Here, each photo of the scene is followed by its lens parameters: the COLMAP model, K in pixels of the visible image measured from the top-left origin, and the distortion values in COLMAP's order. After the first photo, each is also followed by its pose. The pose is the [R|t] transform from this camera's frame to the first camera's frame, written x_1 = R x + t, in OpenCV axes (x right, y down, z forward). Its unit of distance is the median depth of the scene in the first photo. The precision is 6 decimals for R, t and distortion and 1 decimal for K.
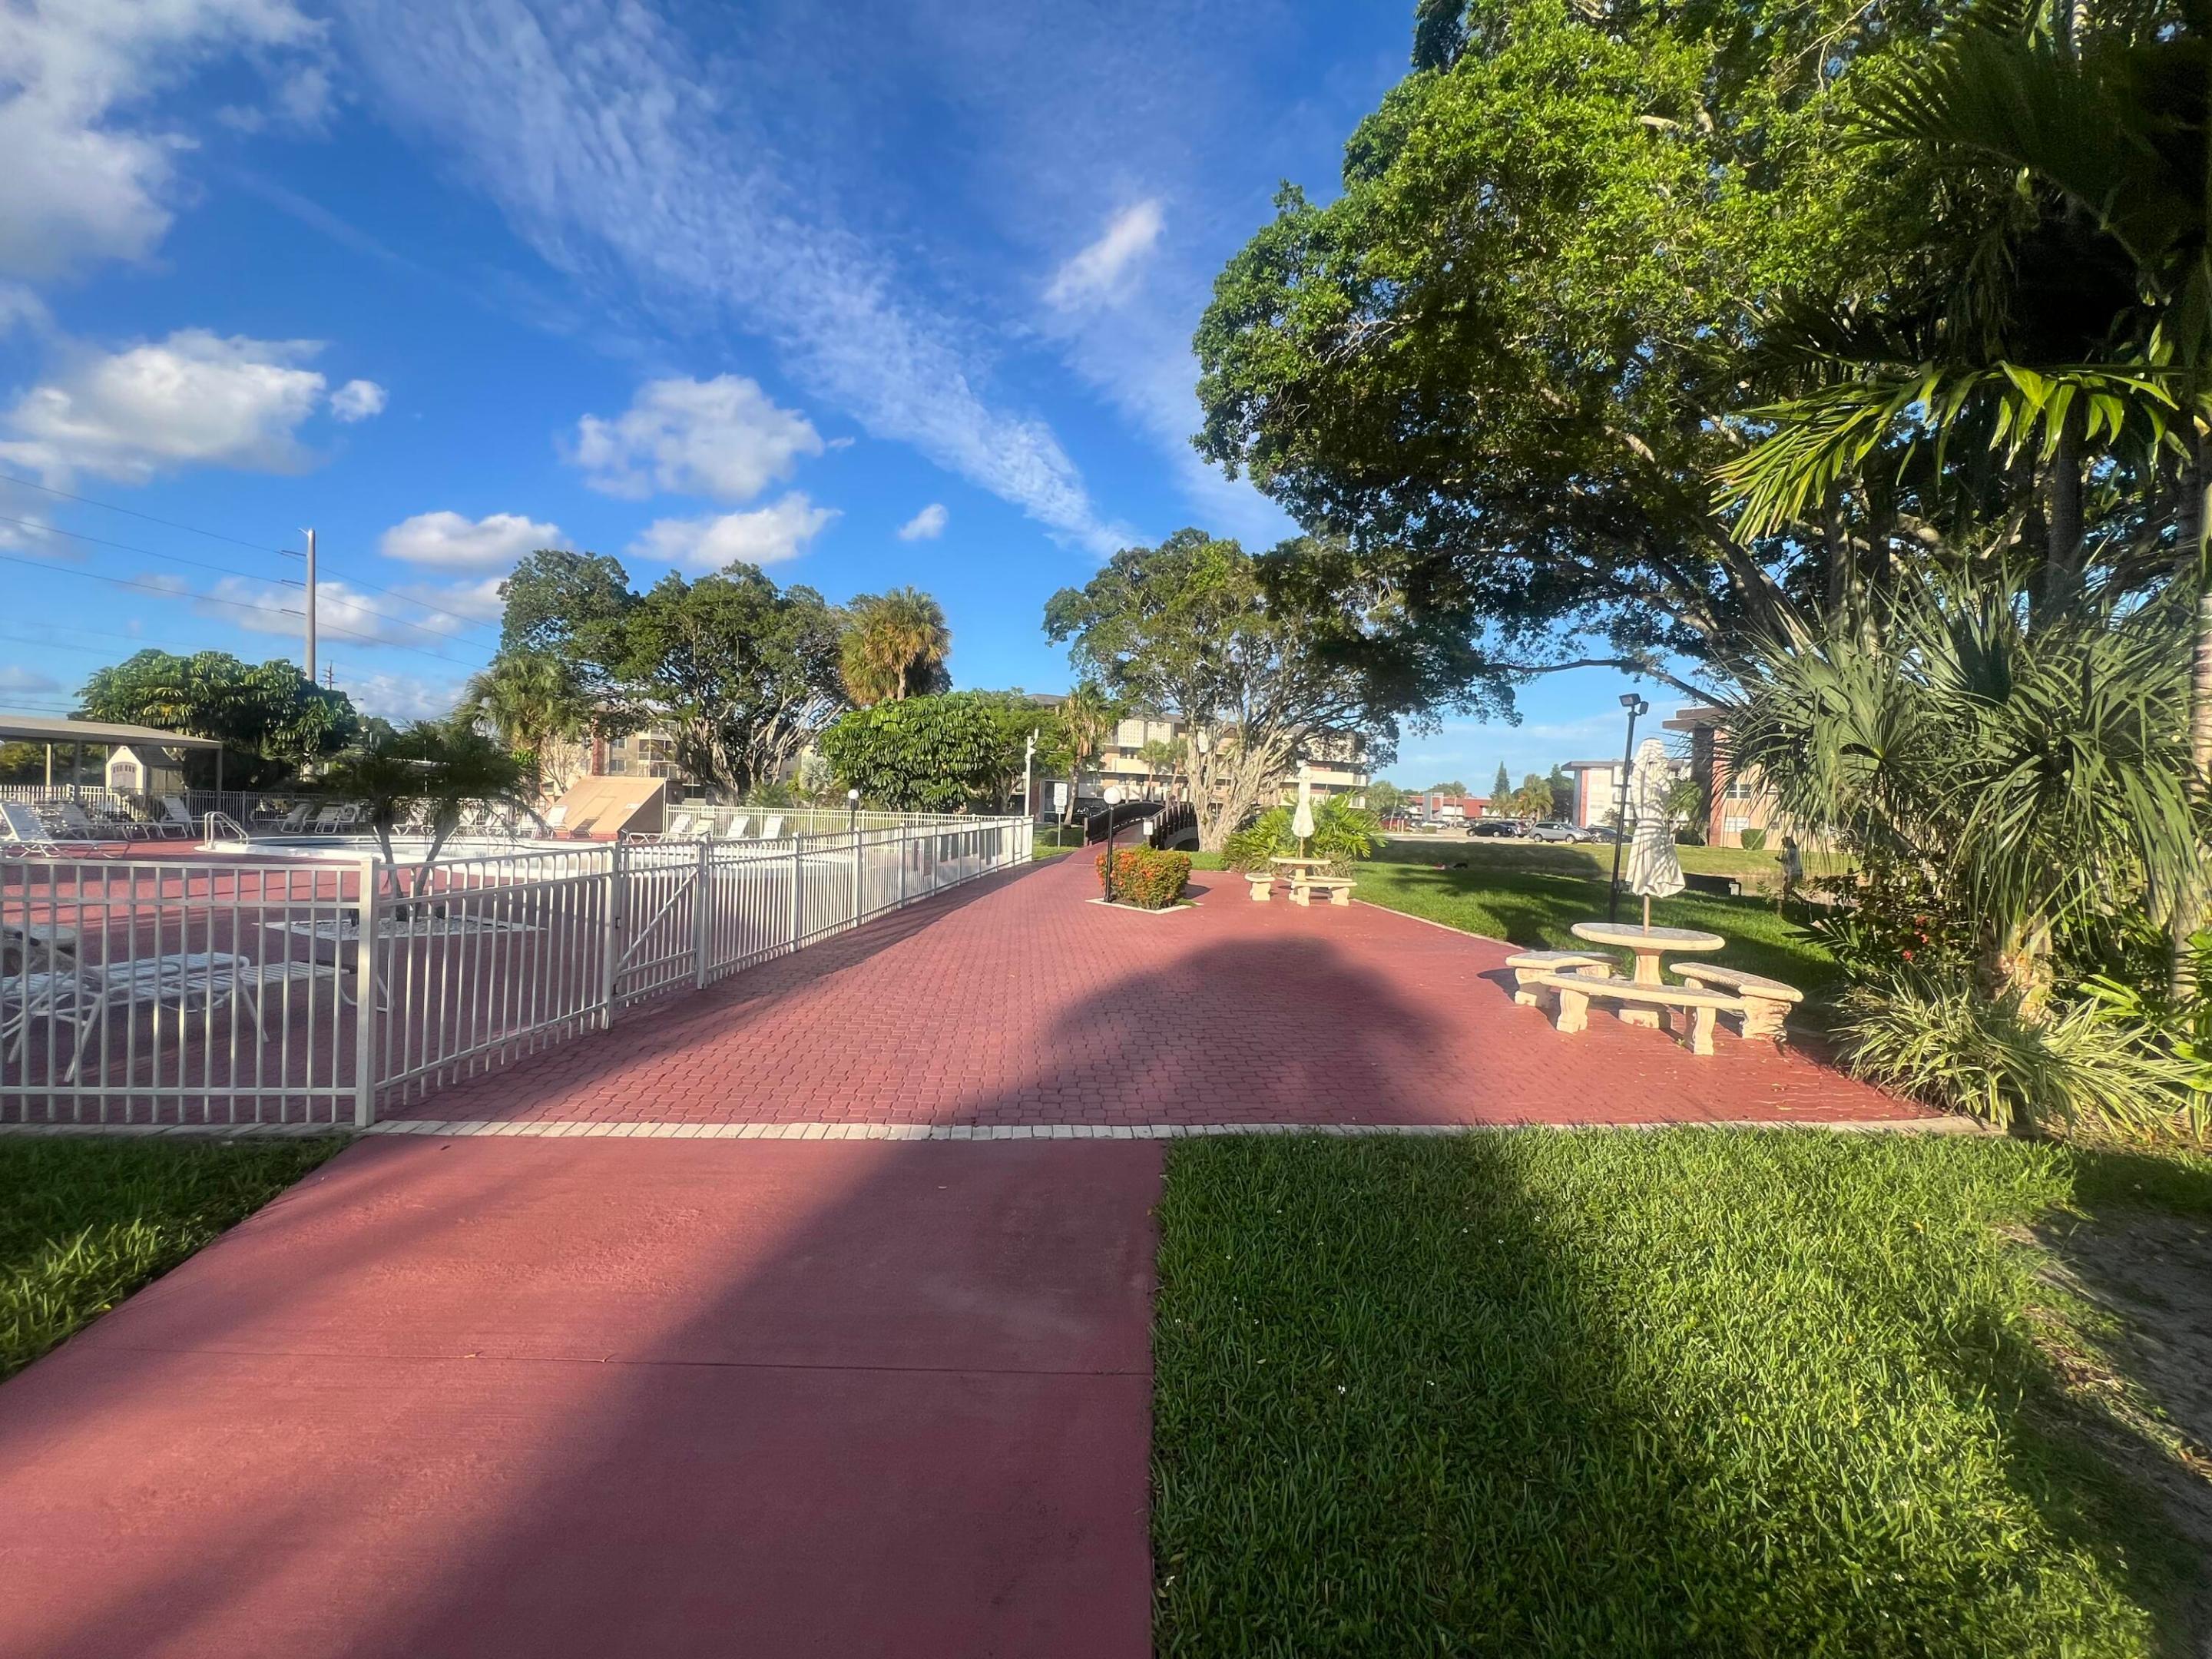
lens RADIAL K [[888.8, 0, 1099.6], [0, 888.8, 825.1], [0, 0, 1]] dist [-0.000492, 0.000018]
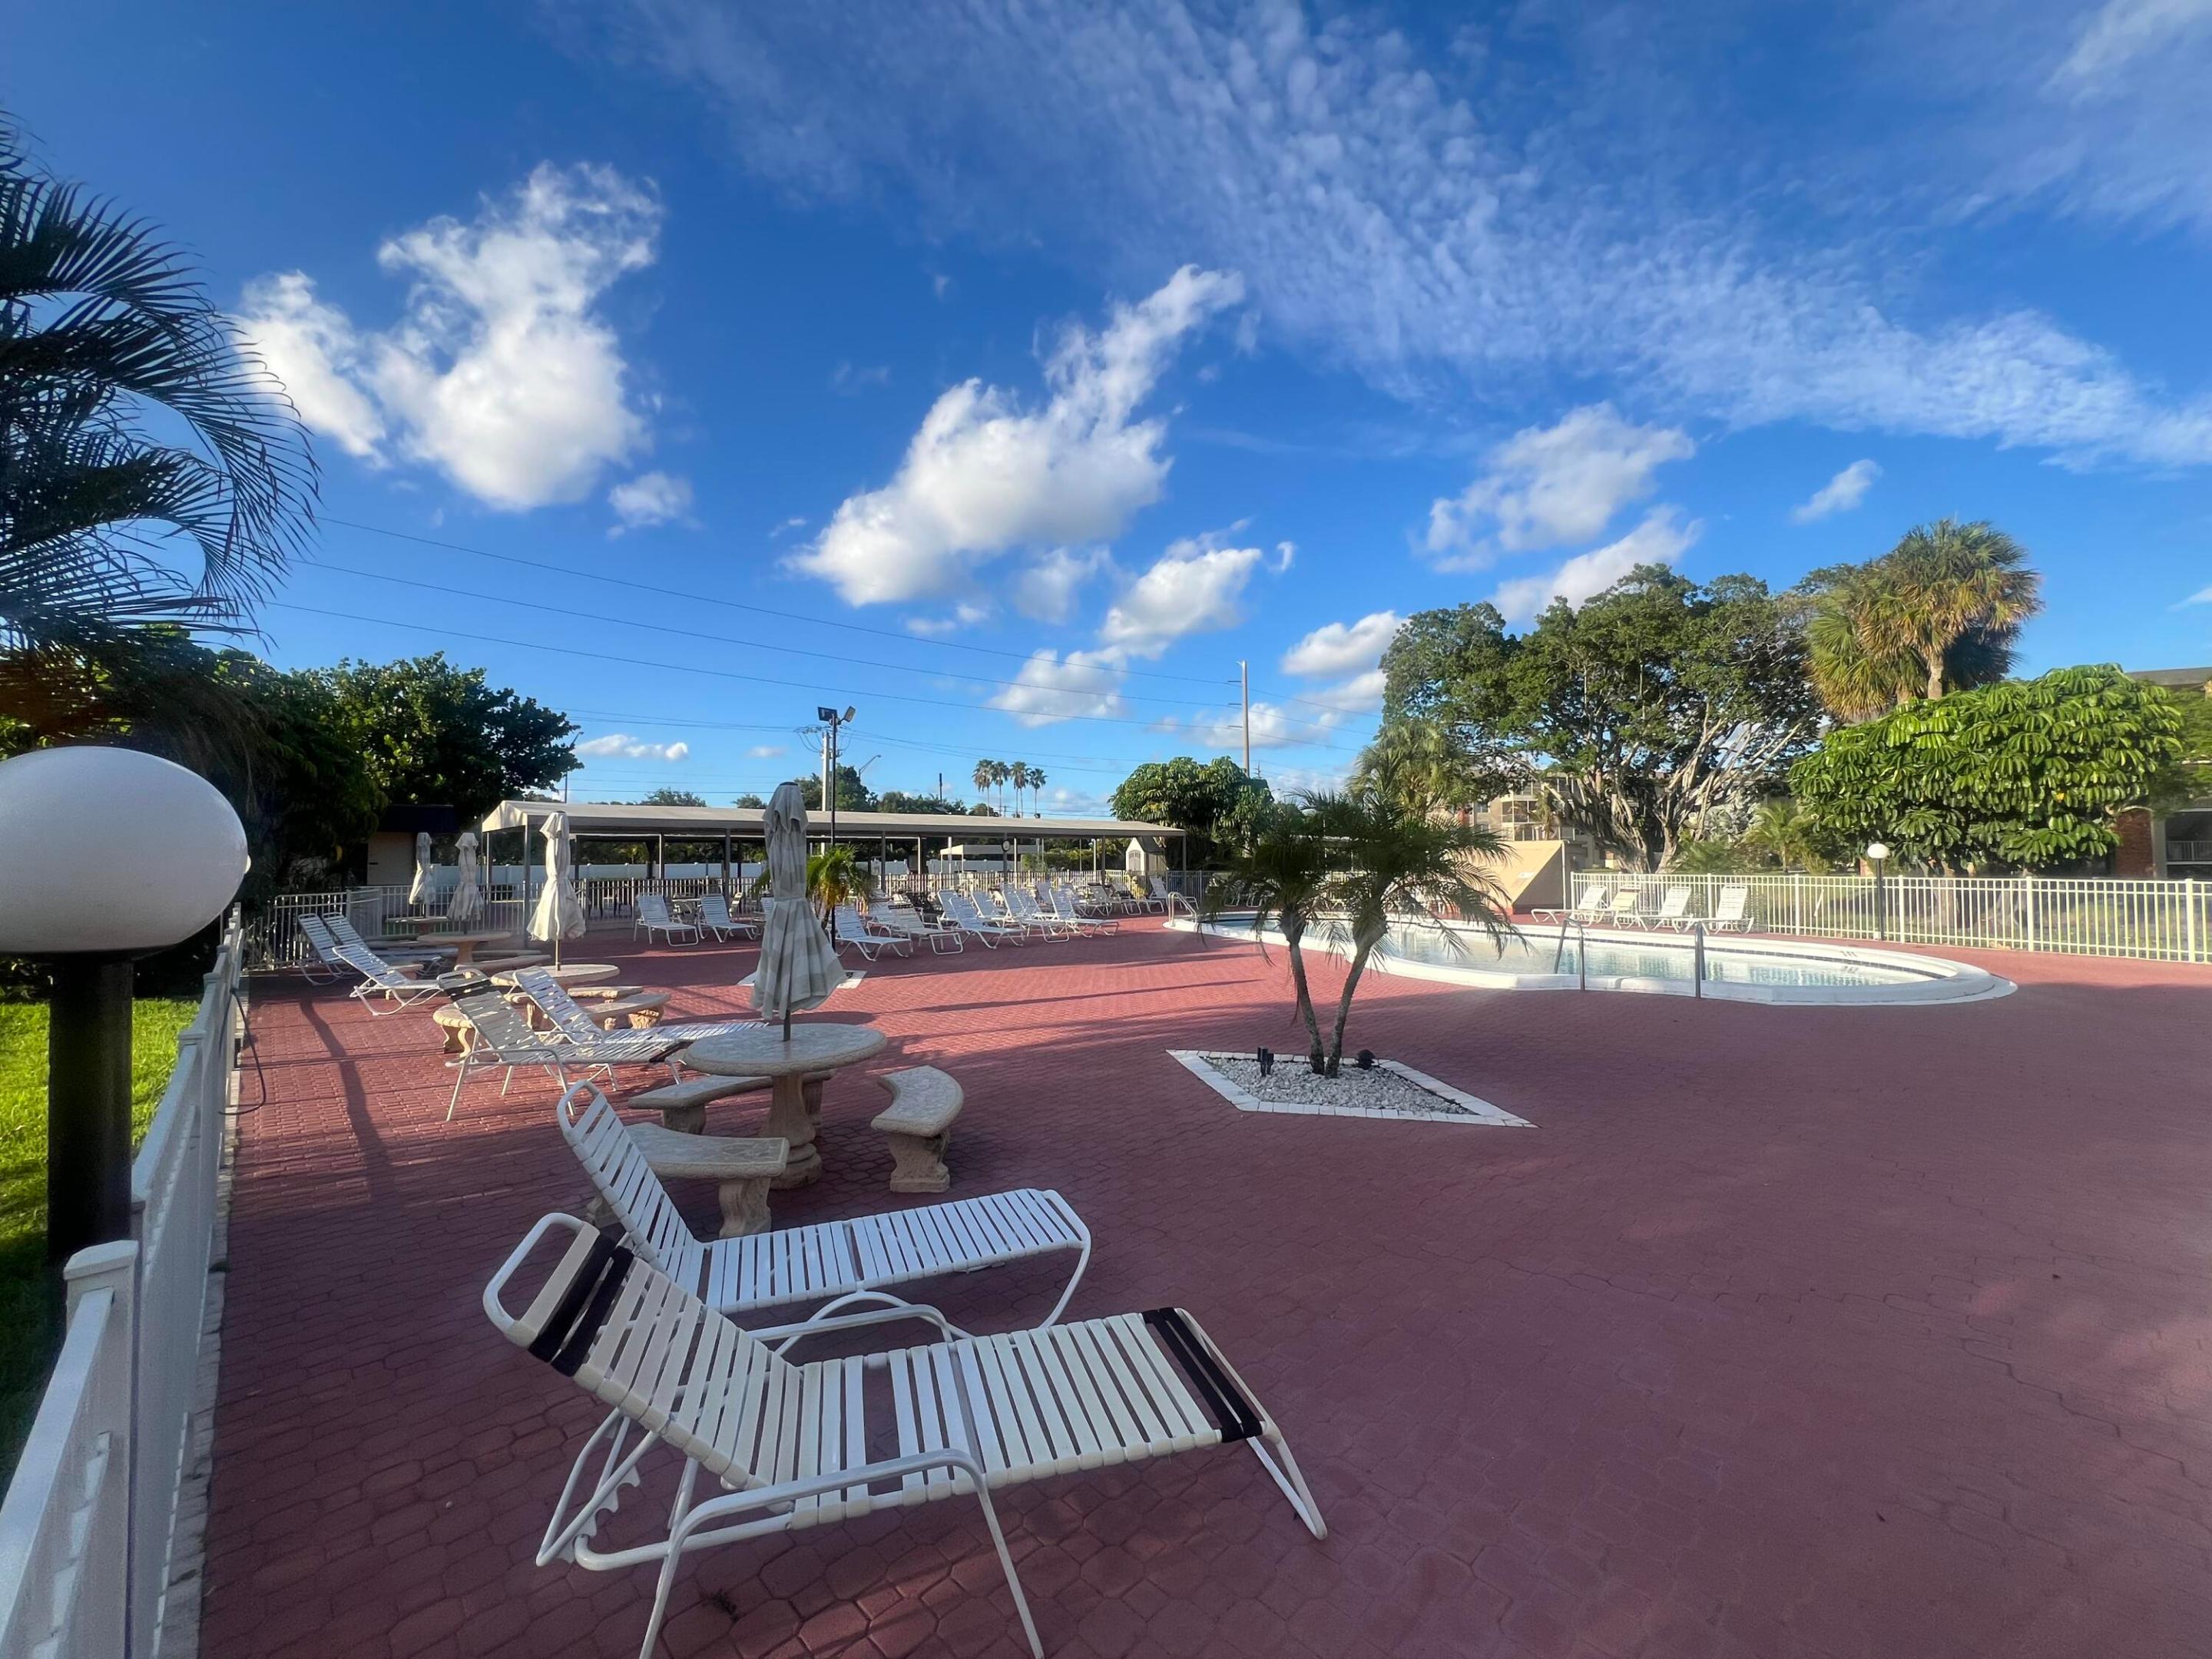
lens RADIAL K [[888.8, 0, 1099.6], [0, 888.8, 825.1], [0, 0, 1]] dist [-0.000492, 0.000018]
pose [[0.624351, -0.066298, -0.778325, -0.105287], [0.012025, 0.997089, -0.075287, -0.009659], [0.781051, 0.037646, 0.623331, 0.133076]]
